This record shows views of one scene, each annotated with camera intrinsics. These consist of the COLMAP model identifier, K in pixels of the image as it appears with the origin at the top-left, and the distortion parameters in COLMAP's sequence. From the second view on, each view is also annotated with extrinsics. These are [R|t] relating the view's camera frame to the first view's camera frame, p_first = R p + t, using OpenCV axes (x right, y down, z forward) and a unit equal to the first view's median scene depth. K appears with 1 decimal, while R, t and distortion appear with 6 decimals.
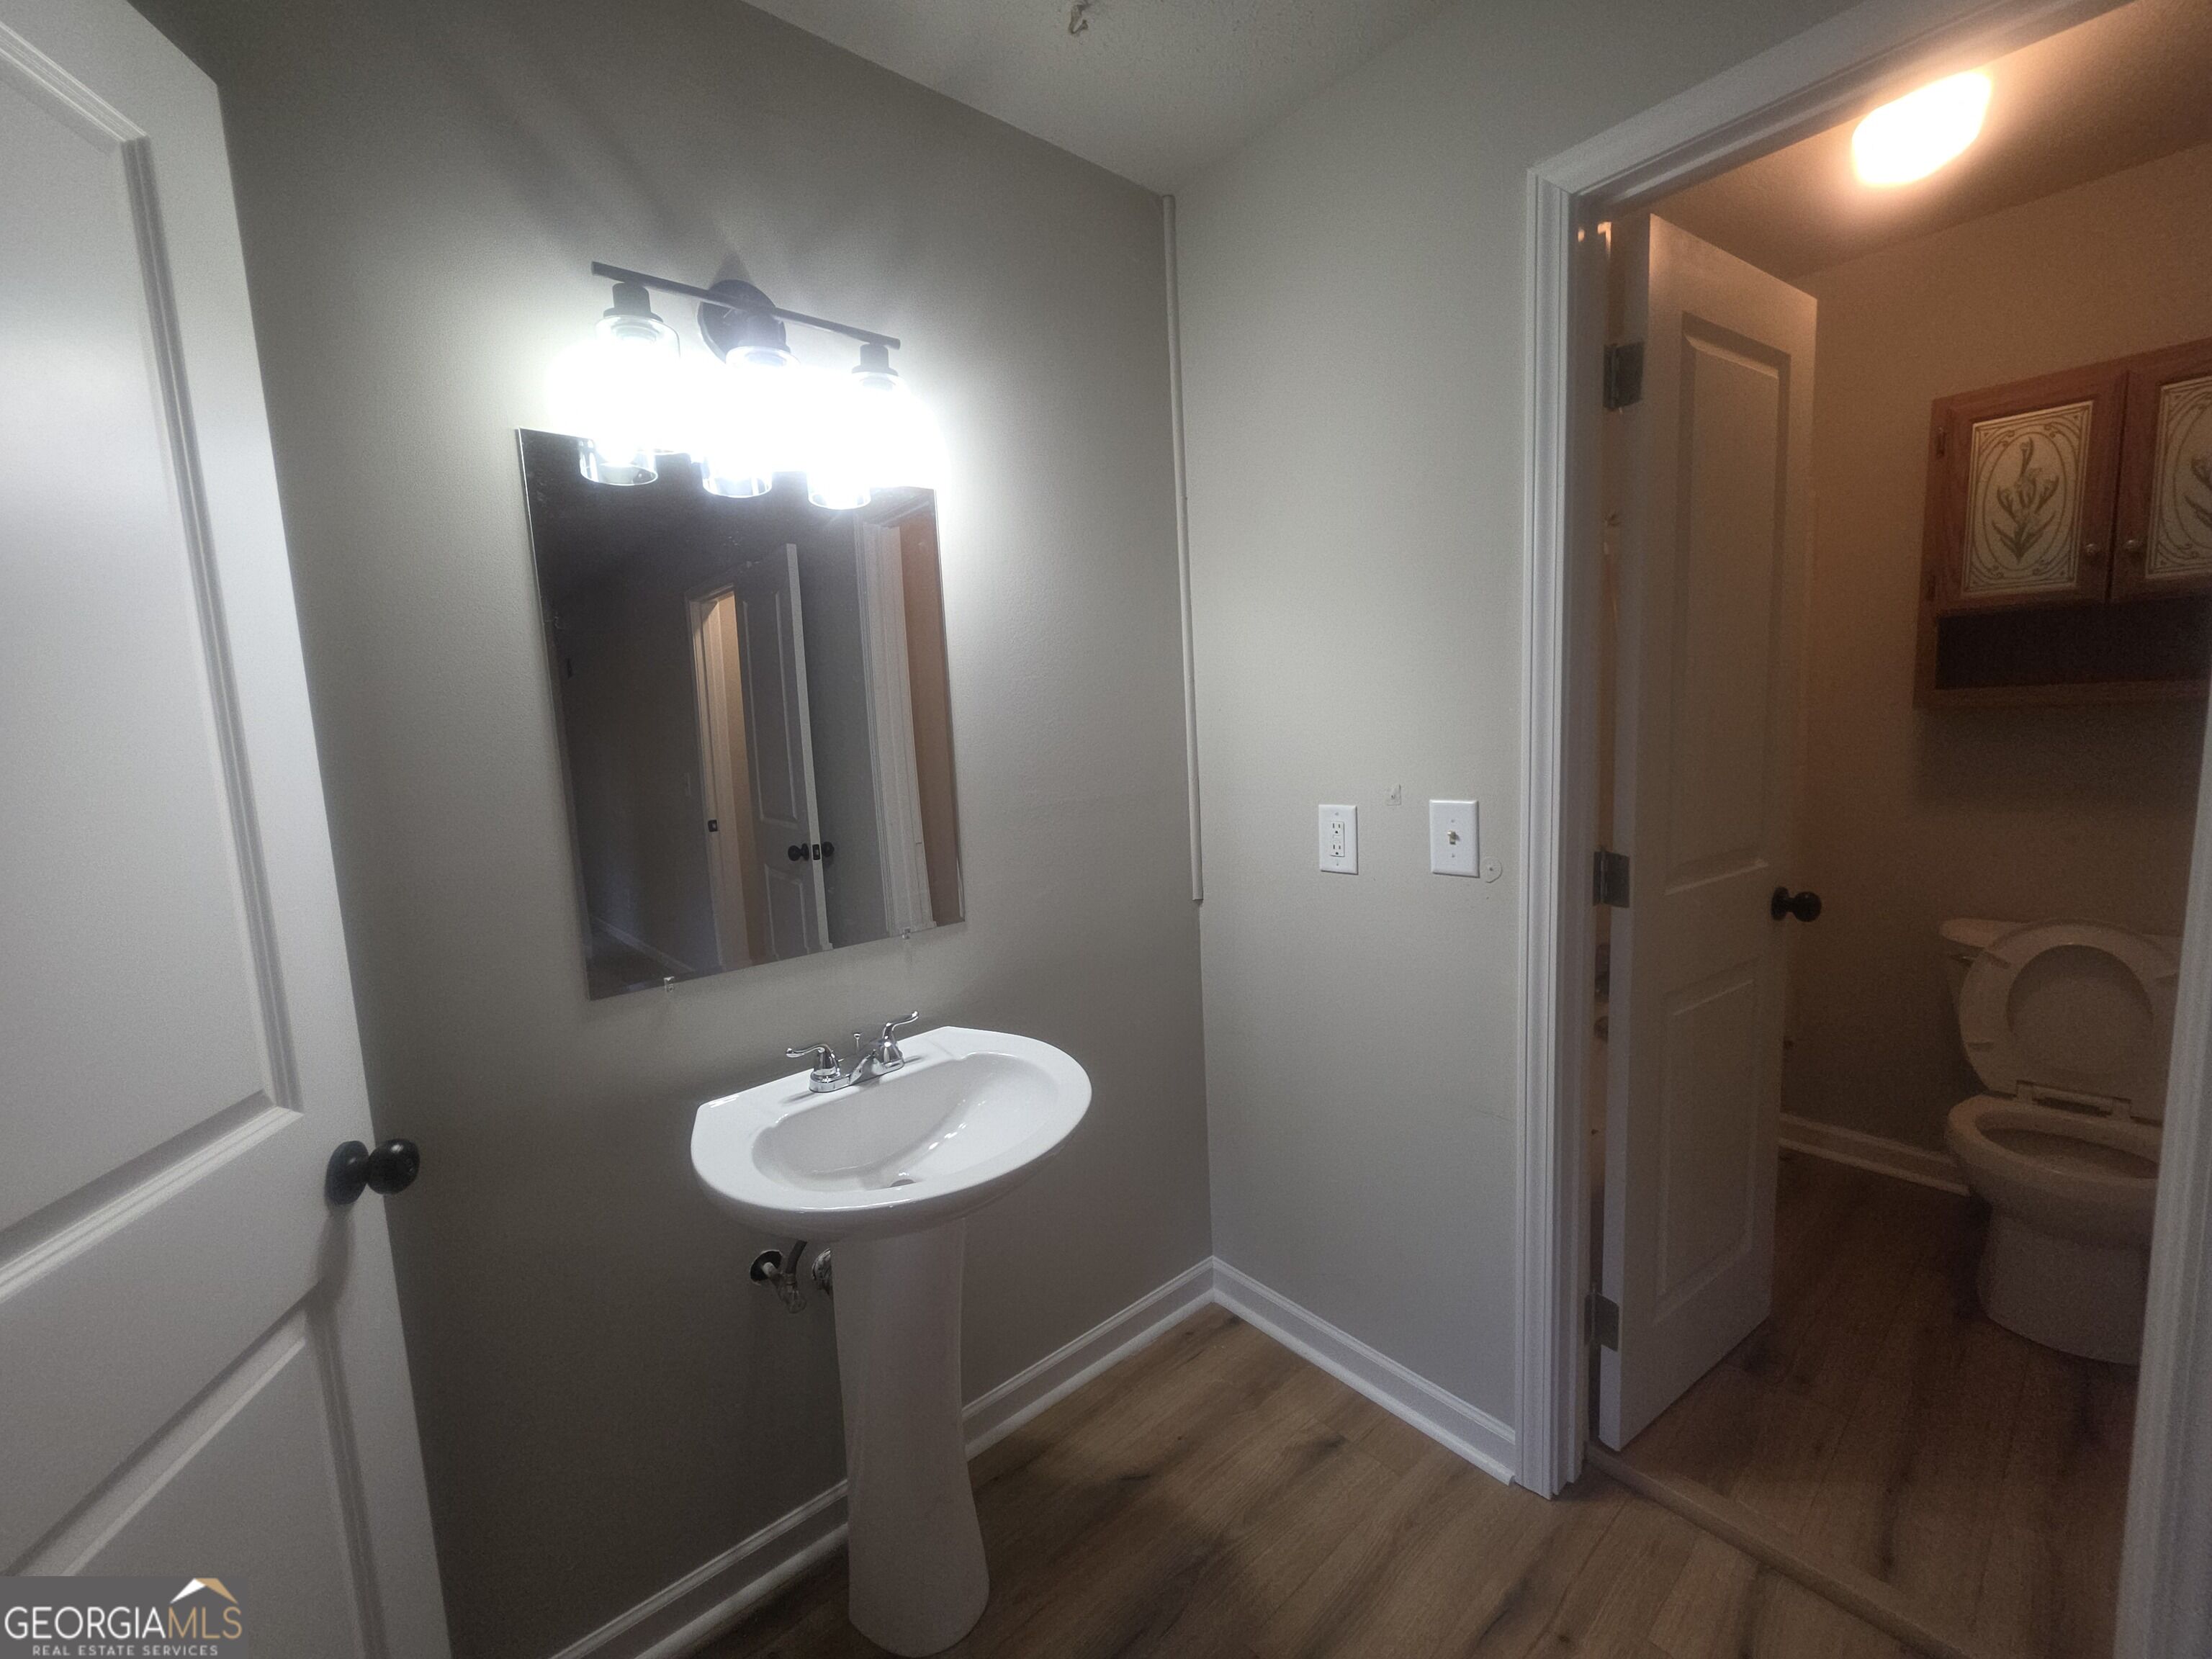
lens RADIAL K [[898.6, 0, 1106.0], [0, 898.6, 829.5], [0, 0, 1]] dist [-0.001069, -0.000248]
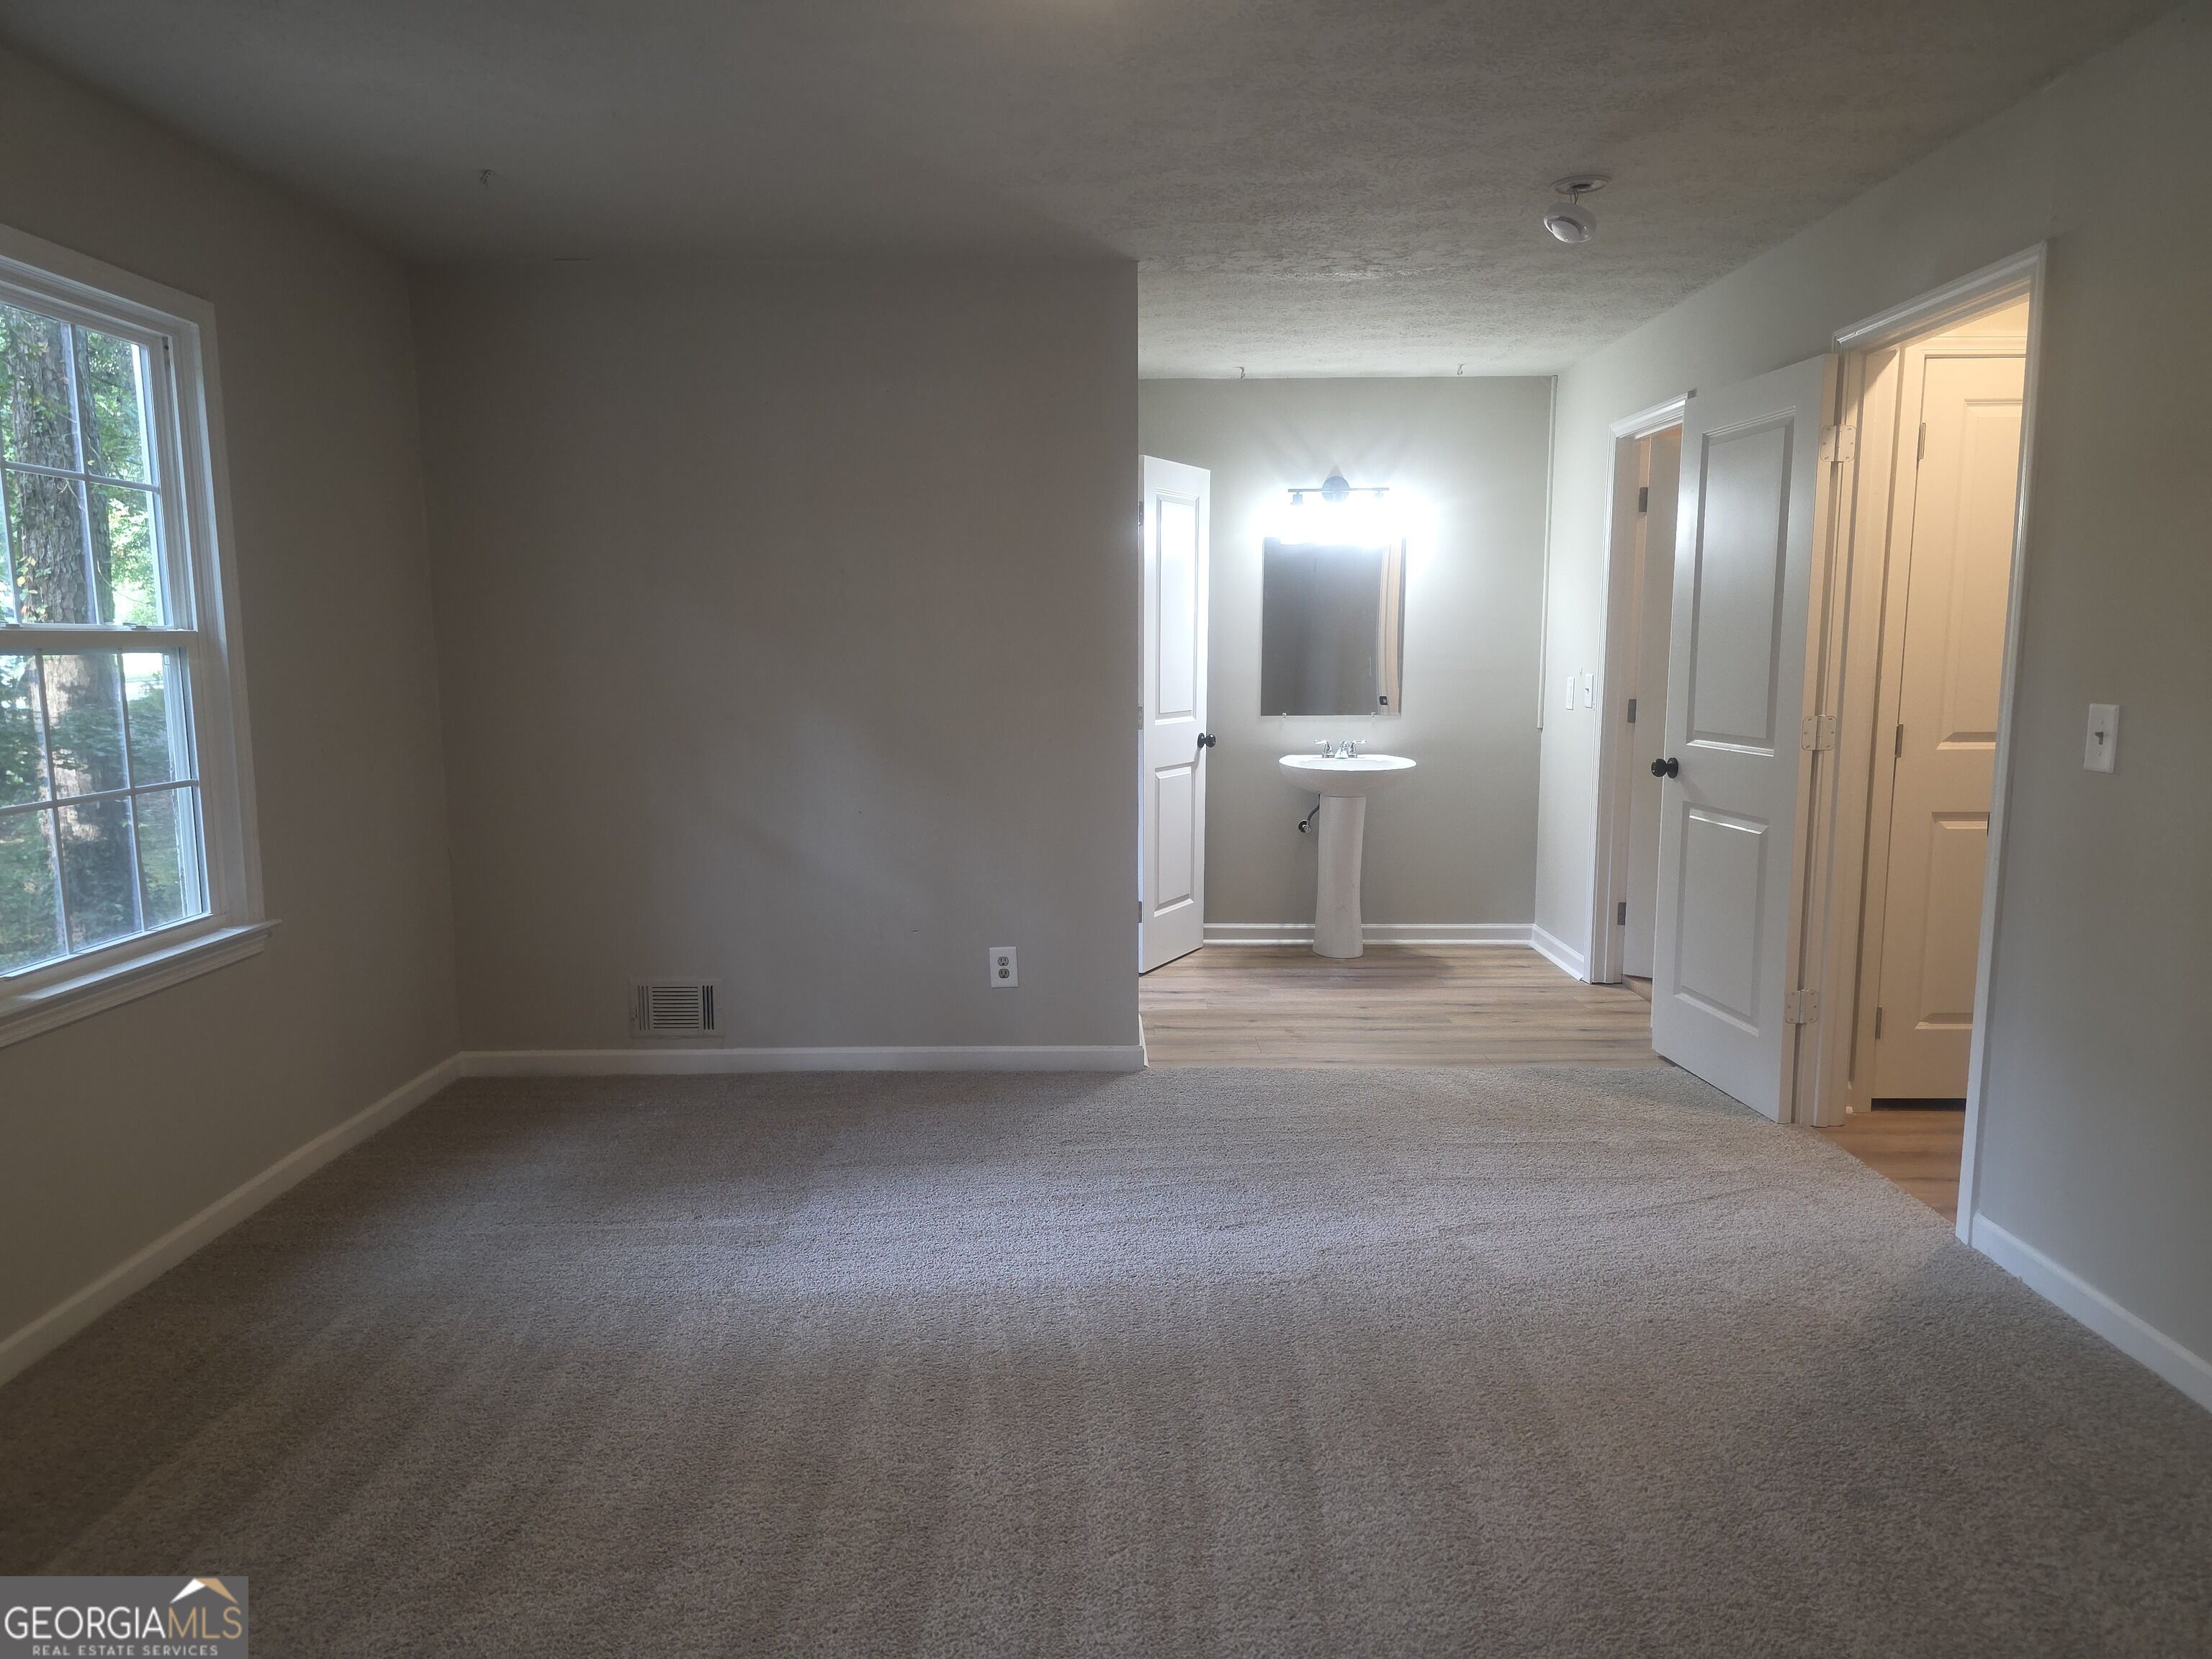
lens RADIAL K [[1484.2, 0, 1106.0], [0, 1484.2, 829.5], [0, 0, 1]] dist [0.050390, -0.041474]
pose [[0.766200, 0.130878, -0.629133, 2.195828], [-0.113835, 0.991200, 0.067563, 0.279484], [0.632439, 0.019851, 0.774355, -3.164243]]
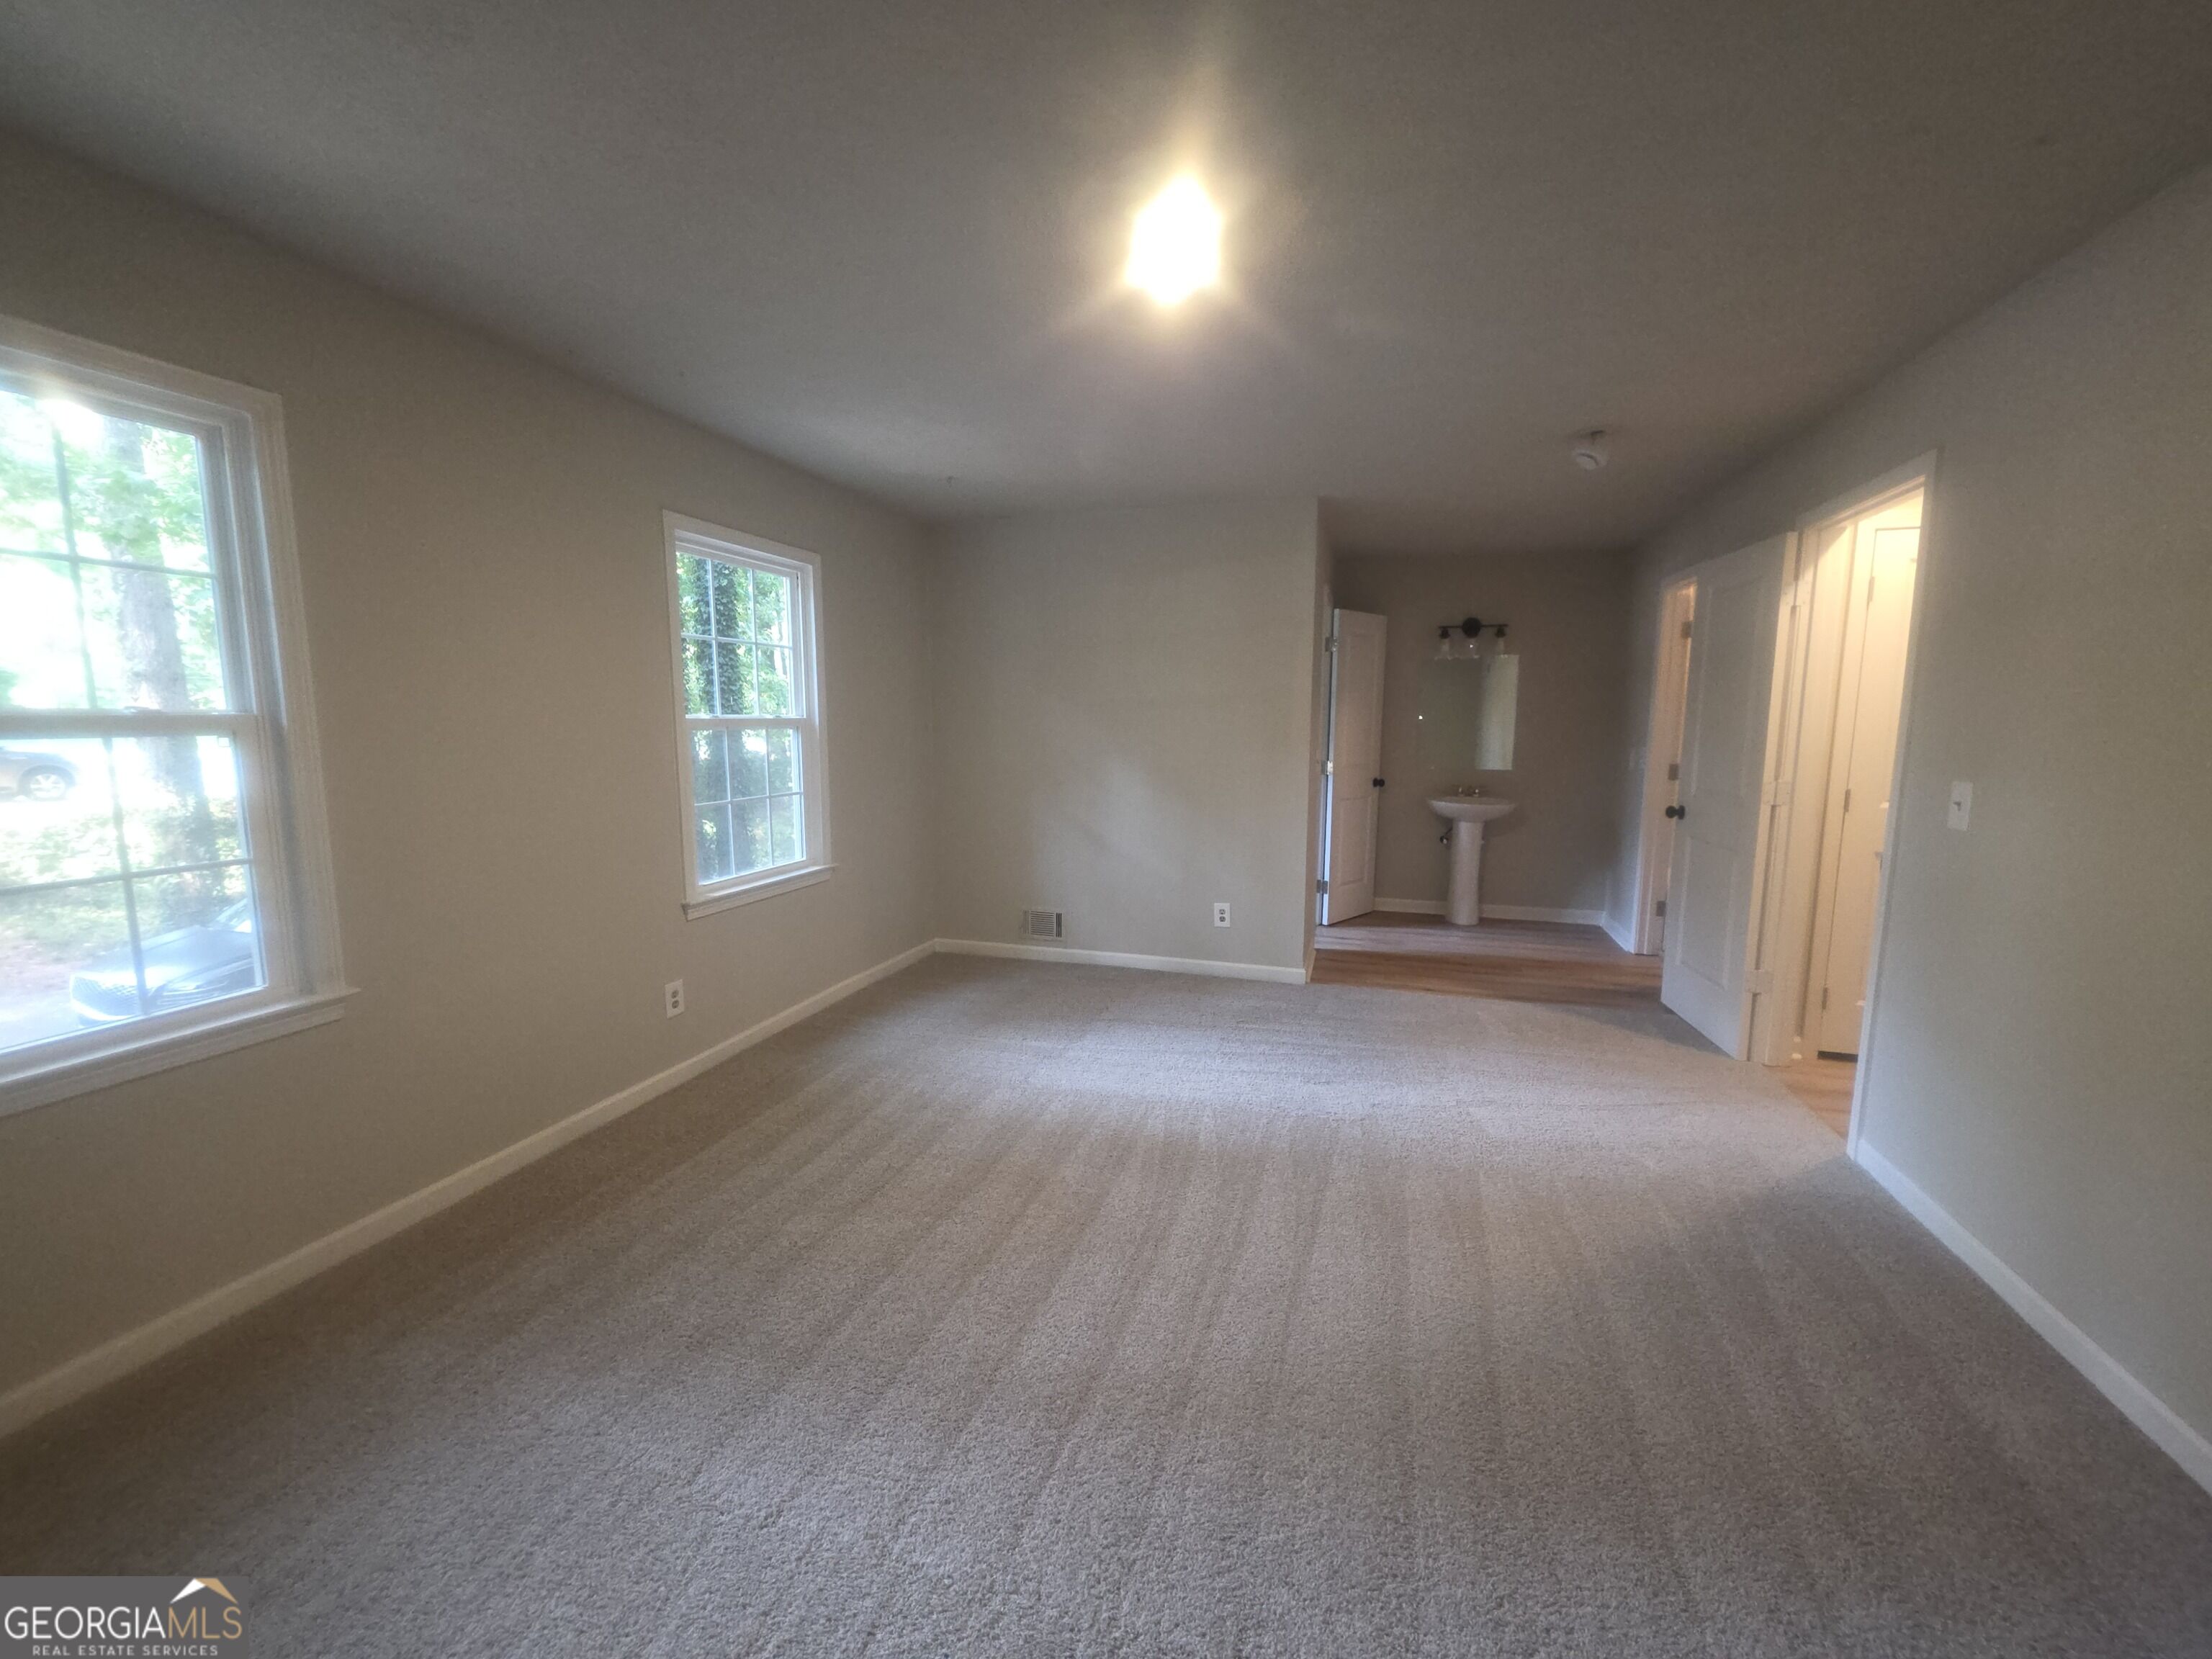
lens RADIAL K [[886.1, 0, 1107.4], [0, 886.1, 818.4], [0, 0, 1]] dist [-0.001055, -0.000418]
pose [[0.537733, 0.151430, -0.829405, 2.465985], [-0.131491, 0.986764, 0.094910, 0.212590], [0.832799, 0.058023, 0.550527, -2.961914]]
